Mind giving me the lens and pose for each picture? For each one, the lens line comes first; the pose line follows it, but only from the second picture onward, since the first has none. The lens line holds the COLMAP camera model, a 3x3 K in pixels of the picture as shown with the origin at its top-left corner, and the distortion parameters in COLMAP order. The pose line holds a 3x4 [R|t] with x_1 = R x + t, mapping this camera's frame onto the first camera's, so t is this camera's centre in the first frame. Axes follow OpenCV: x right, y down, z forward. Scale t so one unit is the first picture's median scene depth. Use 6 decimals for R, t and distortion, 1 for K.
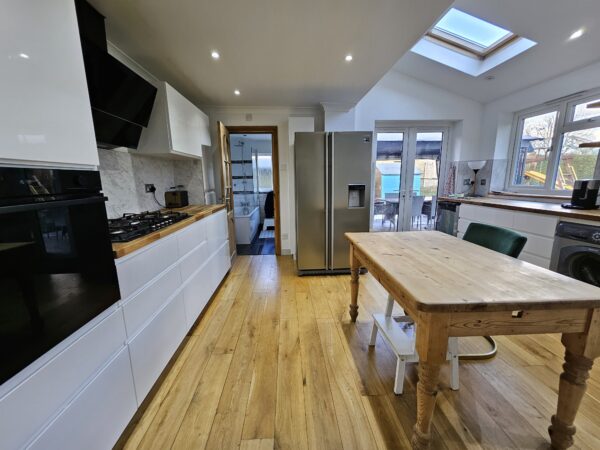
lens RADIAL K [[235.8, 0, 299.2], [0, 235.8, 224.9], [0, 0, 1]] dist [0.007515, -0.001270]
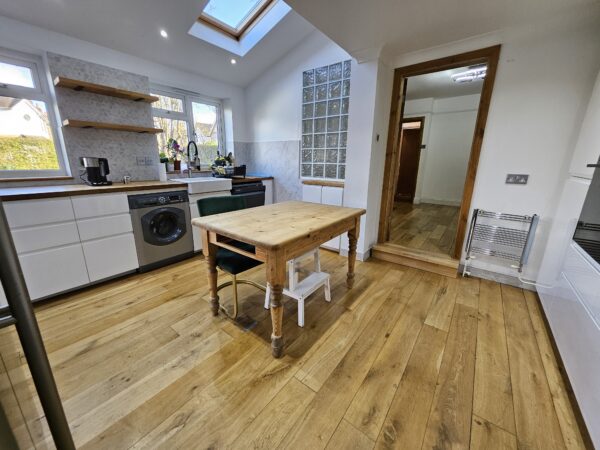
lens RADIAL K [[235.8, 0, 299.8], [0, 235.8, 219.9], [0, 0, 1]] dist [0.007515, -0.001270]
pose [[-0.756752, -0.150351, 0.636177, -0.151311], [0.126054, 0.921364, 0.367695, -0.157597], [-0.641434, 0.358446, -0.678291, 0.937594]]
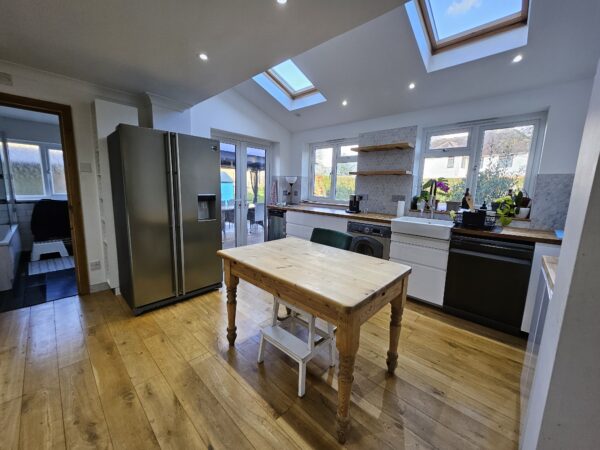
lens RADIAL K [[235.8, 0, 297.6], [0, 235.8, 222.5], [0, 0, 1]] dist [0.007515, -0.001270]
pose [[0.720960, -0.069725, 0.689460, -0.135824], [0.091913, 0.995756, 0.004588, -0.034774], [-0.686854, 0.060063, 0.724309, 0.094524]]
